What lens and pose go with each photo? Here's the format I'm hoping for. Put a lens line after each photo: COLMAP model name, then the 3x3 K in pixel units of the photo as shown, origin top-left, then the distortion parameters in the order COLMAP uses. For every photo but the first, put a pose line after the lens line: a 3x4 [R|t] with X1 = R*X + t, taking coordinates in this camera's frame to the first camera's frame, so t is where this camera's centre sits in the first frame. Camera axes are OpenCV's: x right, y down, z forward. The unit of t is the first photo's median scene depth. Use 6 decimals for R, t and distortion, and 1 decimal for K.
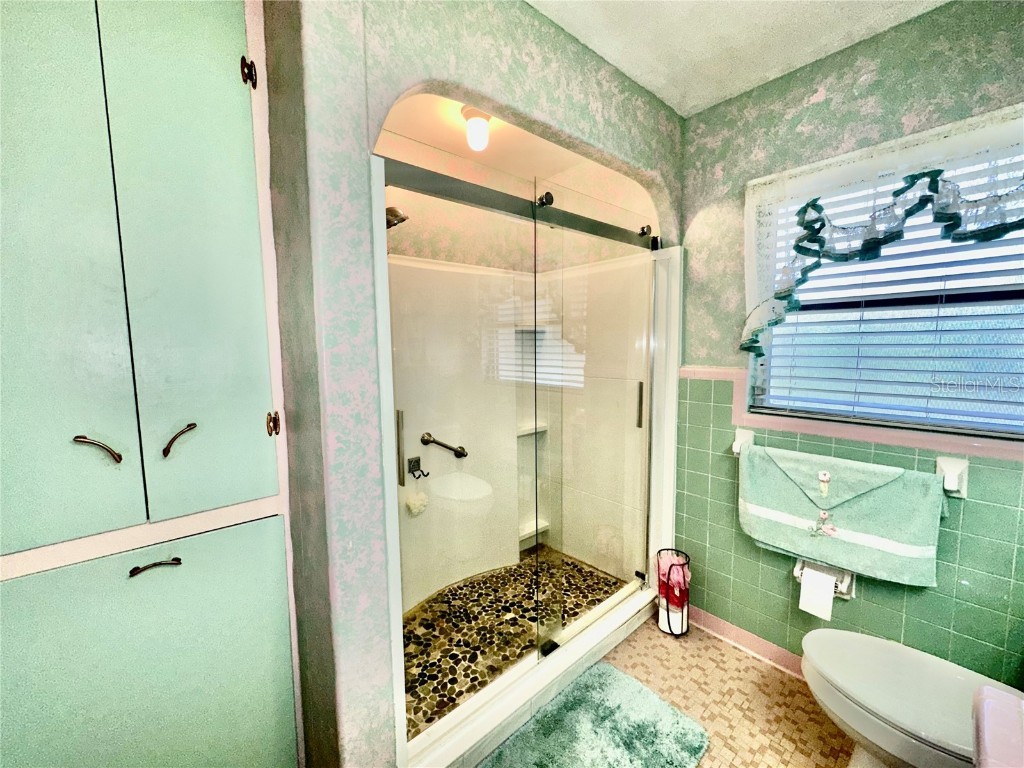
lens RADIAL K [[410.0, 0, 513.9], [0, 410.0, 384.9], [0, 0, 1]] dist [0.004242, 0.000603]
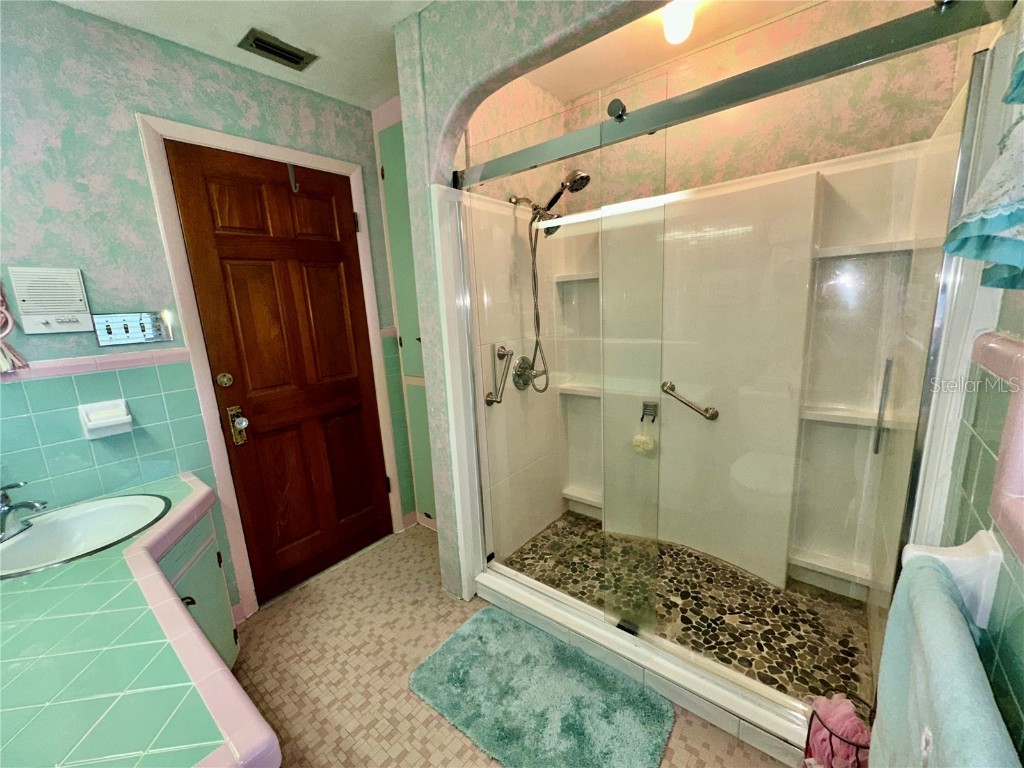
lens RADIAL K [[410.0, 0, 511.5], [0, 410.0, 386.5], [0, 0, 1]] dist [0.004242, 0.000603]
pose [[0.159102, 0.198721, -0.967056, 0.690273], [-0.030679, 0.980055, 0.196345, -0.056286], [0.986785, -0.001571, 0.162025, 0.490625]]
